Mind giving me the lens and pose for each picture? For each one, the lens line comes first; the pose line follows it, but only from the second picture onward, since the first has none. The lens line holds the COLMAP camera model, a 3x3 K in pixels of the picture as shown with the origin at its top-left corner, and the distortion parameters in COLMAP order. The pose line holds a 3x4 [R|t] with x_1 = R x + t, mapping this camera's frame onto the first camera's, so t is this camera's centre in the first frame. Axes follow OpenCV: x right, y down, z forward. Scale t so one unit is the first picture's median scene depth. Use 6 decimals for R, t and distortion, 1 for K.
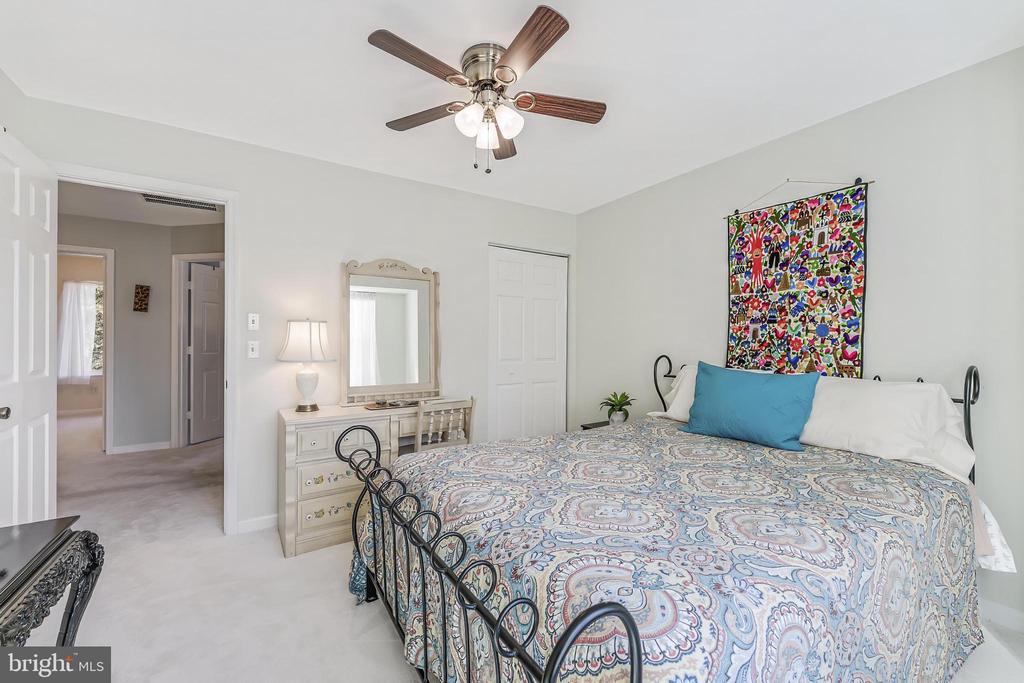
lens RADIAL K [[412.4, 0, 512.0], [0, 412.4, 341.5], [0, 0, 1]] dist [-0.000124, 0.000006]
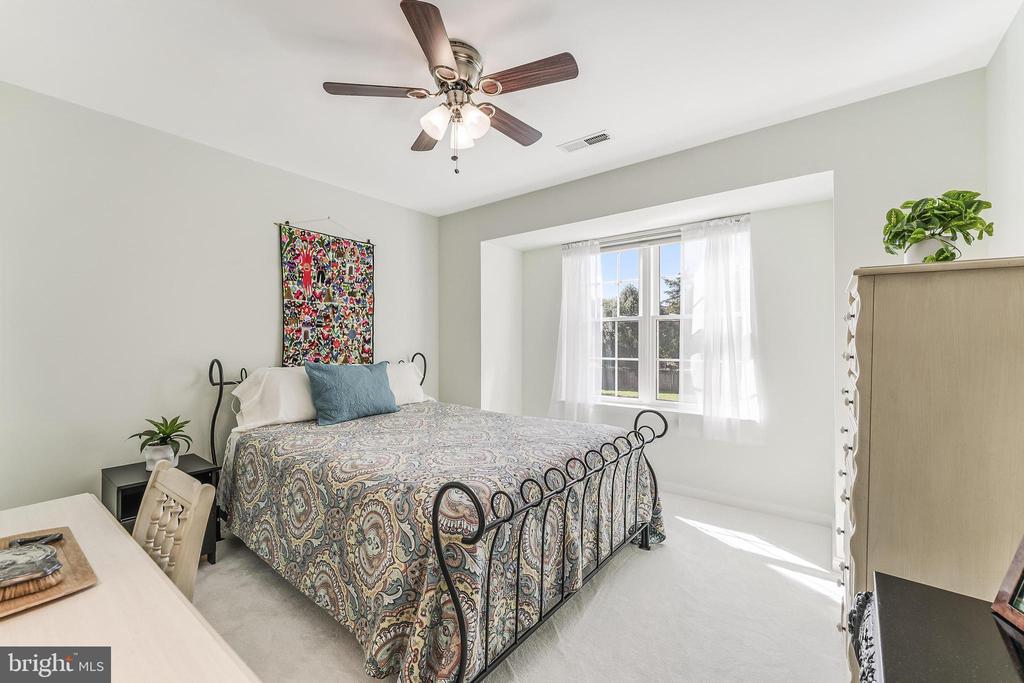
lens RADIAL K [[412.4, 0, 512.0], [0, 412.4, 341.5], [0, 0, 1]] dist [-0.000124, 0.000006]
pose [[-0.322225, -0.002991, 0.946659, -0.772383], [0.002823, 0.999988, 0.004120, -0.004852], [-0.946659, 0.004000, -0.322212, 0.896863]]
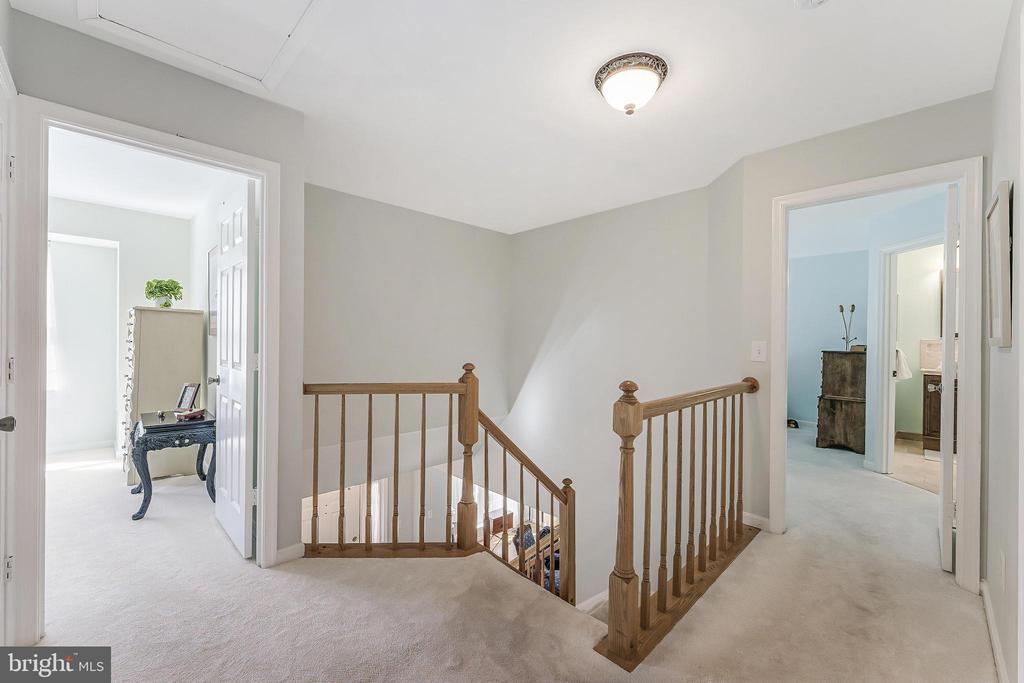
lens RADIAL K [[412.4, 0, 512.0], [0, 412.4, 341.5], [0, 0, 1]] dist [-0.000124, 0.000006]
pose [[-0.979203, -0.018040, -0.202078, -1.534528], [-0.019507, 0.999796, 0.005267, -0.013903], [0.201942, 0.009099, -0.979355, 2.183775]]
